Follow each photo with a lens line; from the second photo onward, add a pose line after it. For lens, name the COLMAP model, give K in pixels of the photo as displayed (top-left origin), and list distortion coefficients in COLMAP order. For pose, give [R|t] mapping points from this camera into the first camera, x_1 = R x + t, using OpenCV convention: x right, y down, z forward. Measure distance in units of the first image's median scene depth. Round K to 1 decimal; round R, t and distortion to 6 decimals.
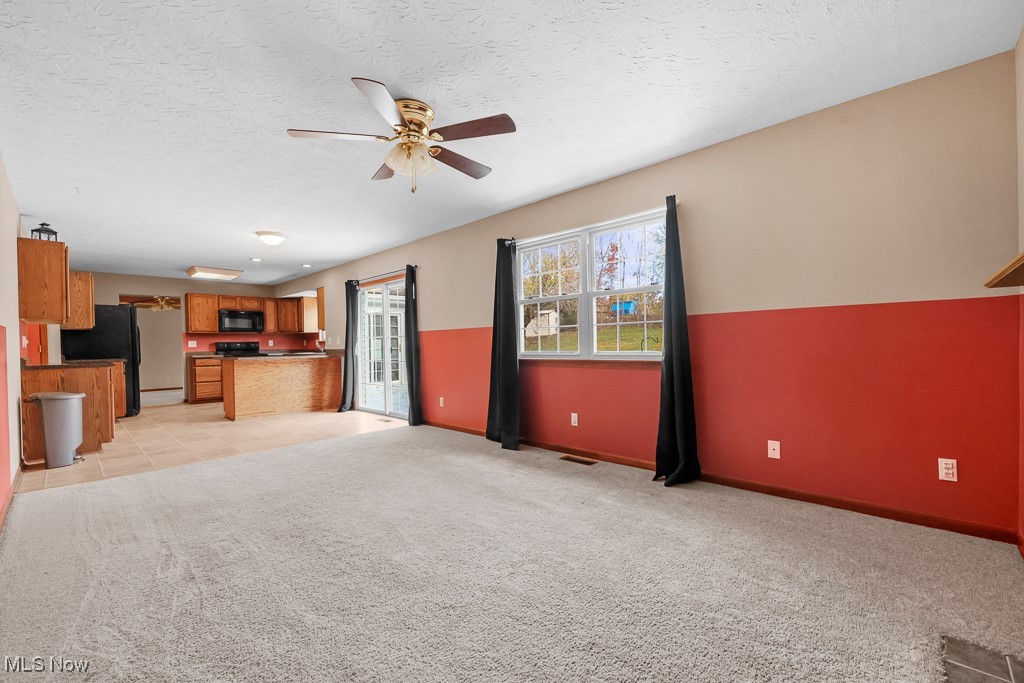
lens RADIAL K [[423.3, 0, 516.0], [0, 423.3, 348.7], [0, 0, 1]] dist [0.022251, -0.000495]
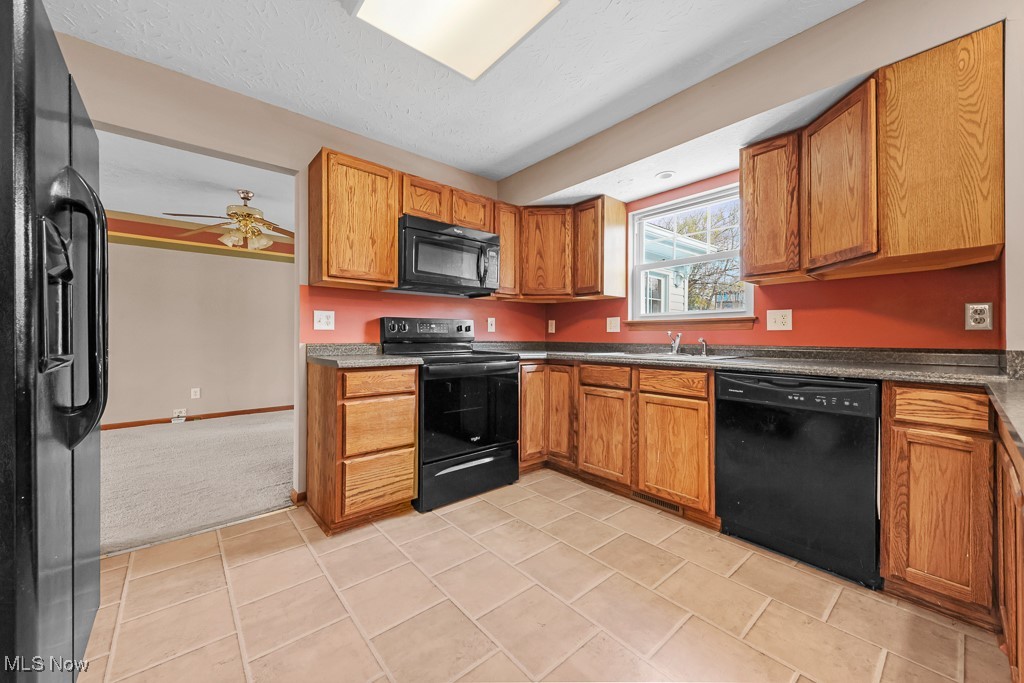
lens RADIAL K [[385.5, 0, 513.4], [0, 385.5, 334.9], [0, 0, 1]] dist [0.015492, -0.003266]
pose [[0.994364, 0.019390, -0.104232, -0.574885], [-0.020959, 0.999683, -0.013976, 0.001684], [0.103928, 0.016082, 0.994455, 0.713674]]
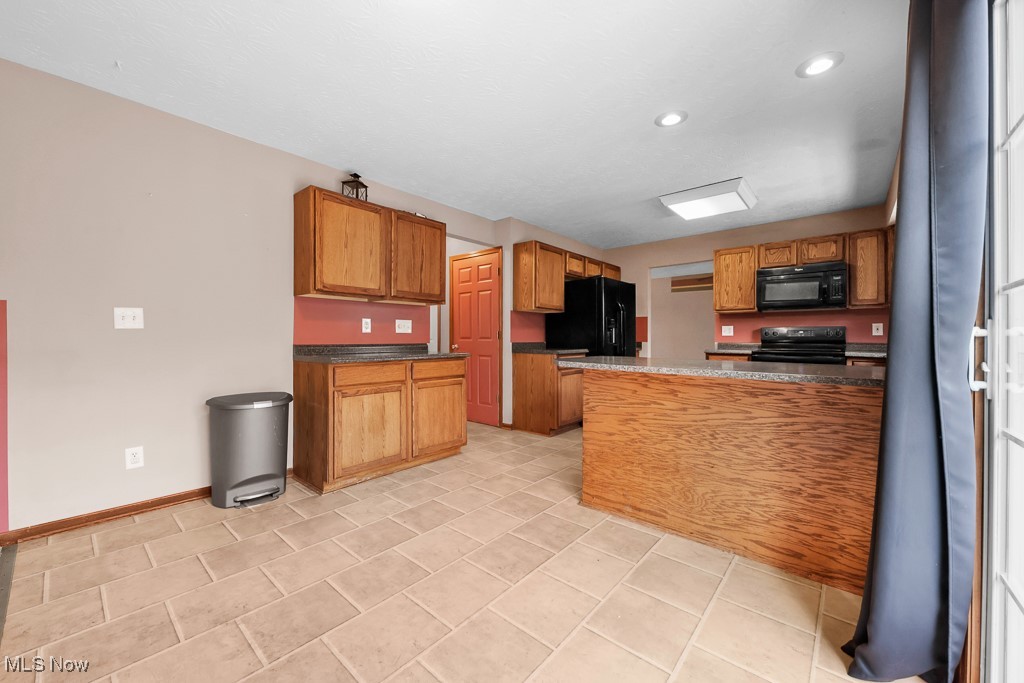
lens RADIAL K [[385.5, 0, 513.6], [0, 385.5, 337.4], [0, 0, 1]] dist [0.015492, -0.003266]
pose [[0.042340, 0.016128, -0.998973, -0.188173], [-0.015678, 0.999757, 0.015476, -0.005094], [0.998980, 0.015007, 0.042582, 0.651764]]
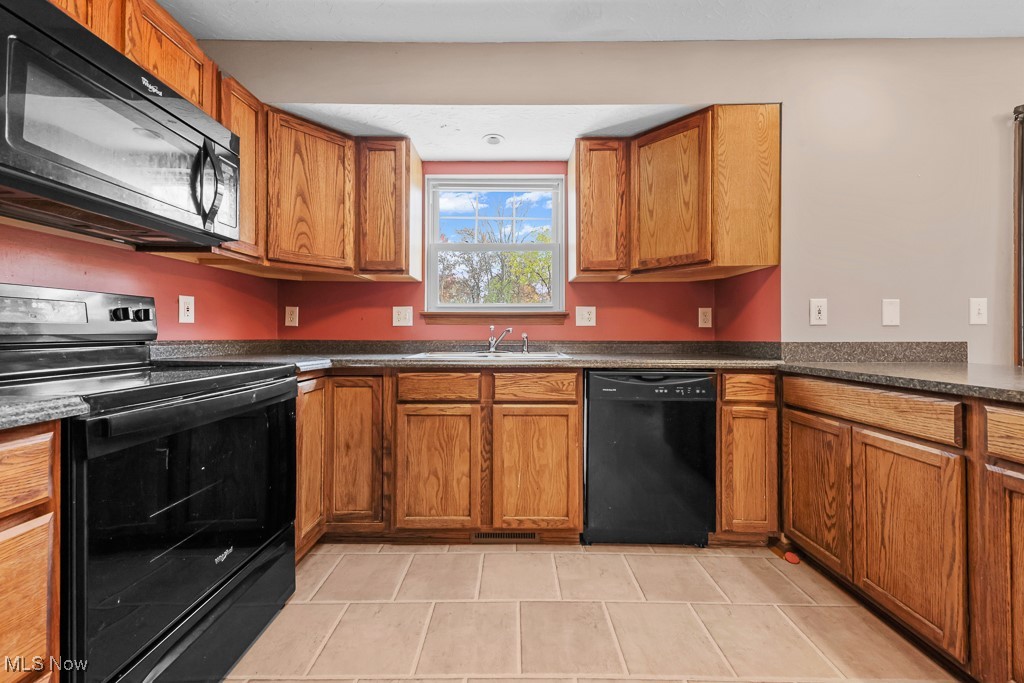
lens RADIAL K [[385.5, 0, 511.4], [0, 385.5, 331.1], [0, 0, 1]] dist [0.015492, -0.003266]
pose [[0.731962, 0.021033, 0.681021, -0.654243], [-0.006940, 0.999702, -0.023416, 0.001604], [-0.681310, 0.012413, 0.731890, 0.836302]]
